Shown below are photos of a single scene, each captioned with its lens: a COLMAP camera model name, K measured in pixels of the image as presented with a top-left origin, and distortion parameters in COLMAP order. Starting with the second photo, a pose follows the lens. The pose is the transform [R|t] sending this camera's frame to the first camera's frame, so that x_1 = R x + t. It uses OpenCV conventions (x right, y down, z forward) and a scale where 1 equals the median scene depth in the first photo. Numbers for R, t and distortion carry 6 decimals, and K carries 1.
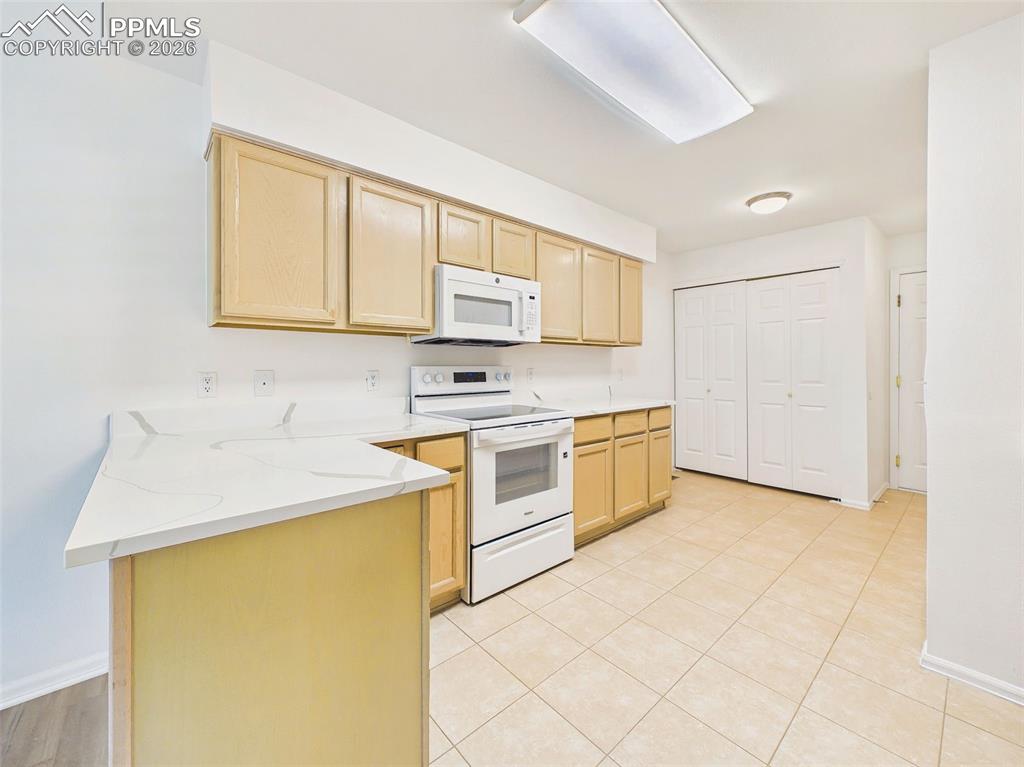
lens RADIAL K [[410.7, 0, 511.1], [0, 410.7, 365.6], [0, 0, 1]] dist [0.000793, -0.000062]
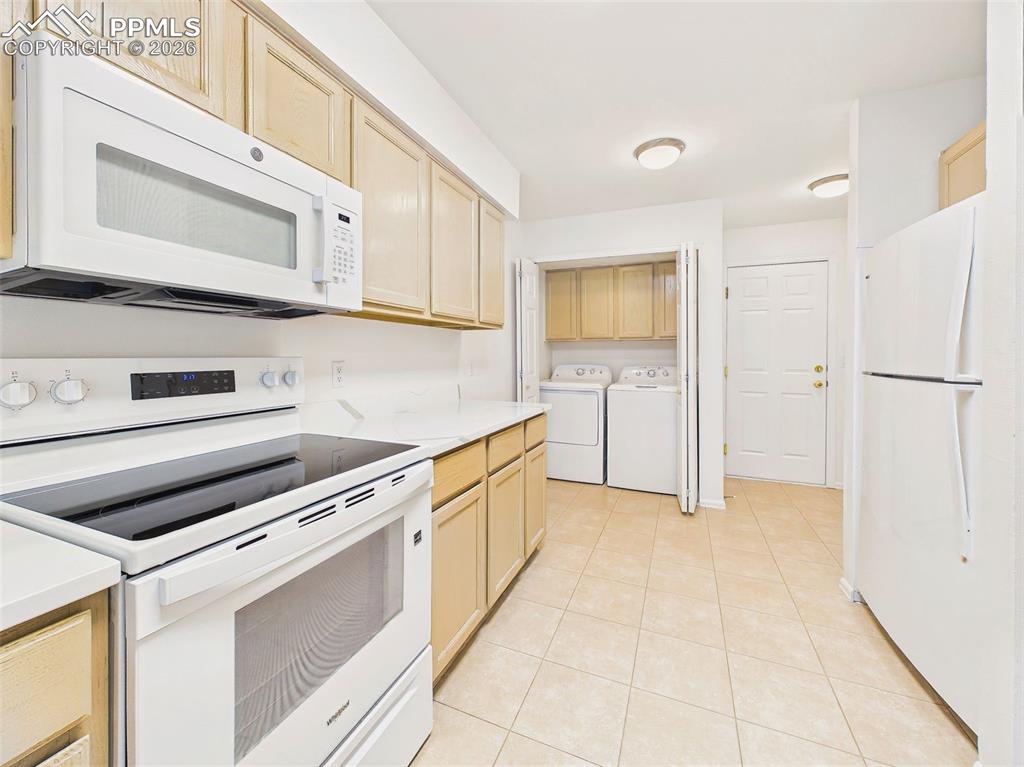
lens RADIAL K [[412.1, 0, 513.8], [0, 412.1, 355.2], [0, 0, 1]] dist [0.002078, 0.000205]
pose [[0.895643, 0.001225, 0.444772, 0.013429], [-0.000643, 0.999999, -0.001461, -0.001076], [-0.444774, 0.001022, 0.895642, 0.461653]]
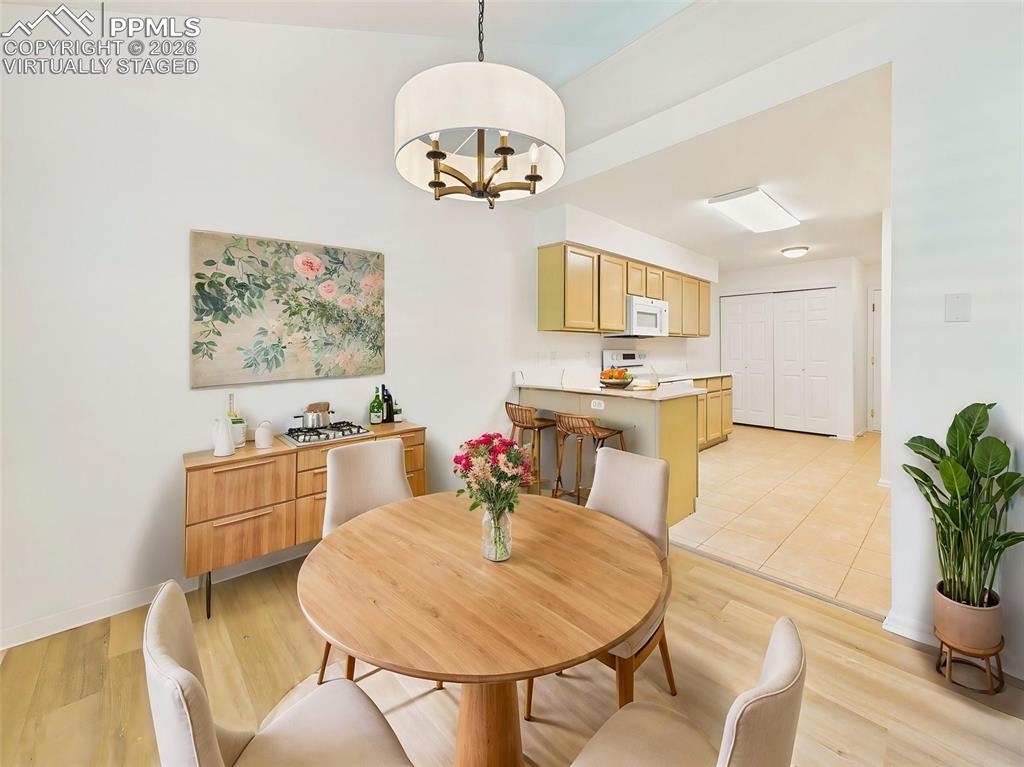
lens RADIAL K [[409.1, 0, 511.6], [0, 409.1, 351.0], [0, 0, 1]] dist [0.000755, 0.000167]
pose [[0.999739, 0.000597, 0.022857, -0.631421], [-0.000642, 0.999998, 0.001960, 0.001863], [-0.022856, -0.001974, 0.999737, -0.710333]]
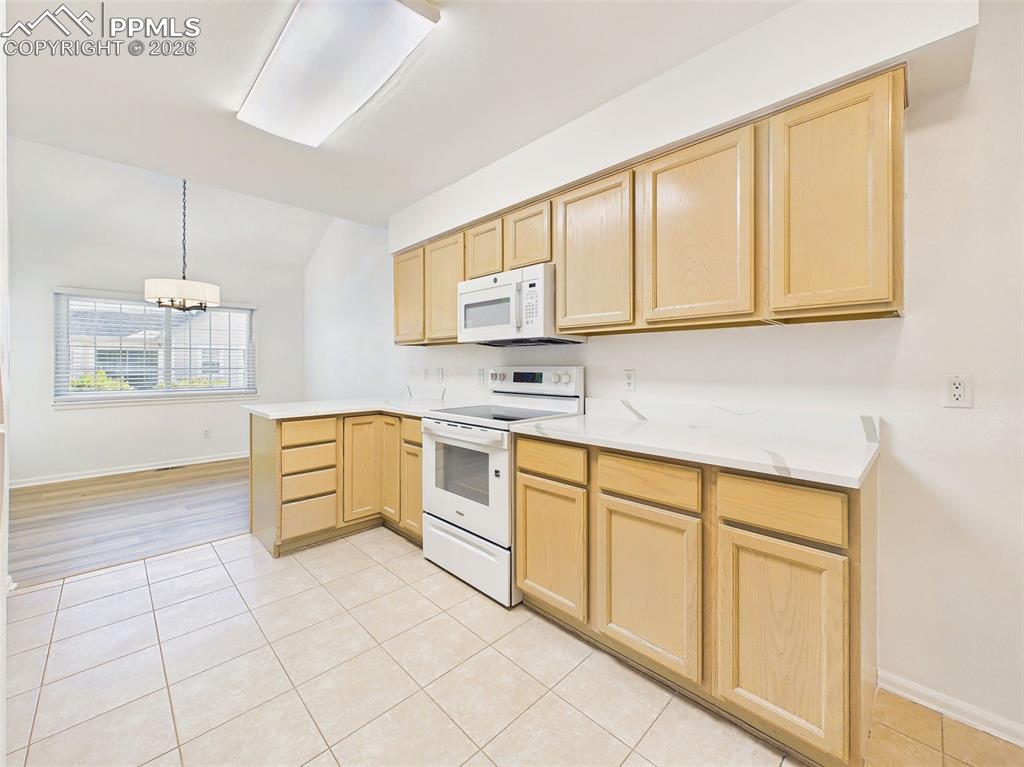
lens RADIAL K [[410.7, 0, 511.1], [0, 410.7, 365.6], [0, 0, 1]] dist [0.000793, -0.000062]
pose [[0.058424, -0.002078, -0.998290, 0.881227], [-0.002561, 0.999994, -0.002232, 0.001662], [0.998289, 0.002687, 0.058418, 0.896838]]
